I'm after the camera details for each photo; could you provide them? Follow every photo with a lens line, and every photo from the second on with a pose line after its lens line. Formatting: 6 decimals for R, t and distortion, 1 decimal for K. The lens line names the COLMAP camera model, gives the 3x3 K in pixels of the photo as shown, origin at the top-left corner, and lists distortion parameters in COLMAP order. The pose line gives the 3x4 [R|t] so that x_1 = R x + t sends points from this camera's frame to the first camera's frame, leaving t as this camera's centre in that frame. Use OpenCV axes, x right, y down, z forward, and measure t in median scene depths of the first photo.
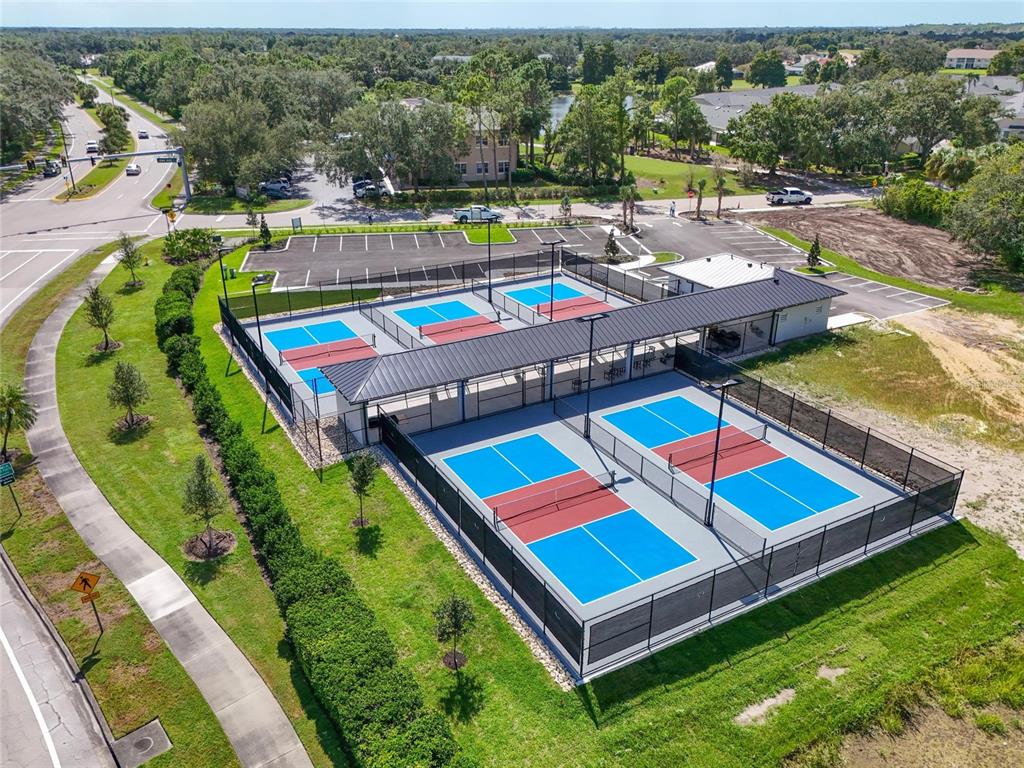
lens RADIAL K [[749.1, 0, 509.9], [0, 749.1, 384.1], [0, 0, 1]] dist [0.079254, -0.083622]
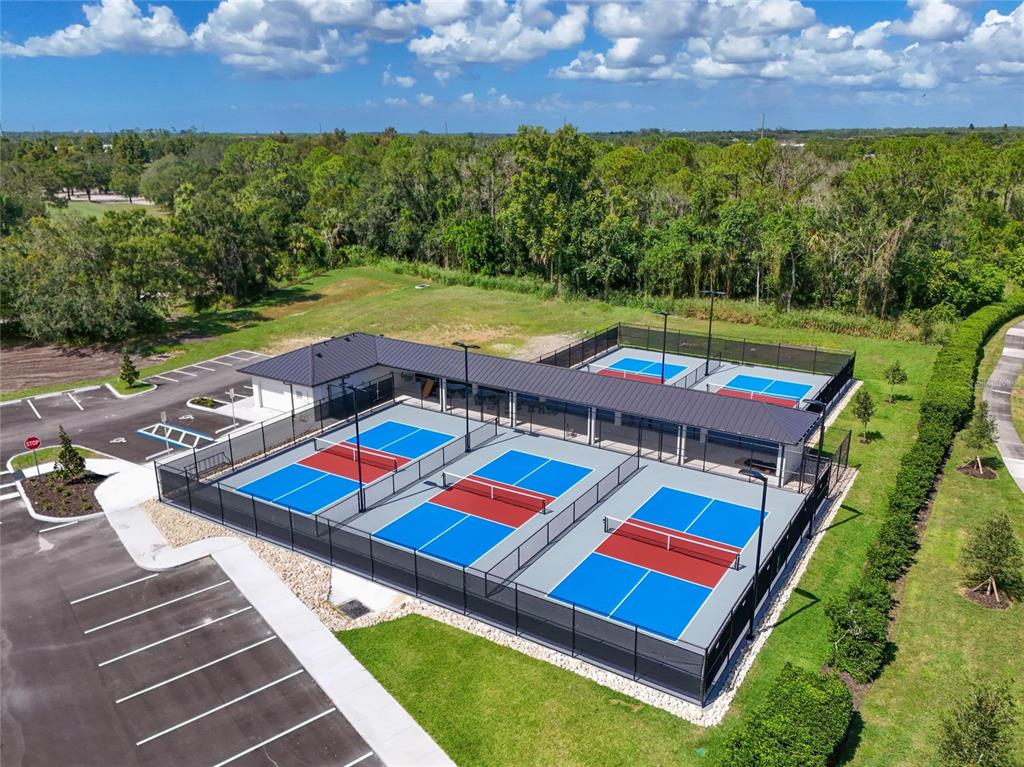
lens RADIAL K [[749.1, 0, 509.9], [0, 749.1, 383.6], [0, 0, 1]] dist [0.079254, -0.083622]
pose [[-0.424220, -0.286967, 0.858887, -0.778707], [0.390615, 0.797697, 0.459455, -0.576011], [-0.816980, 0.530404, -0.226306, 1.270296]]
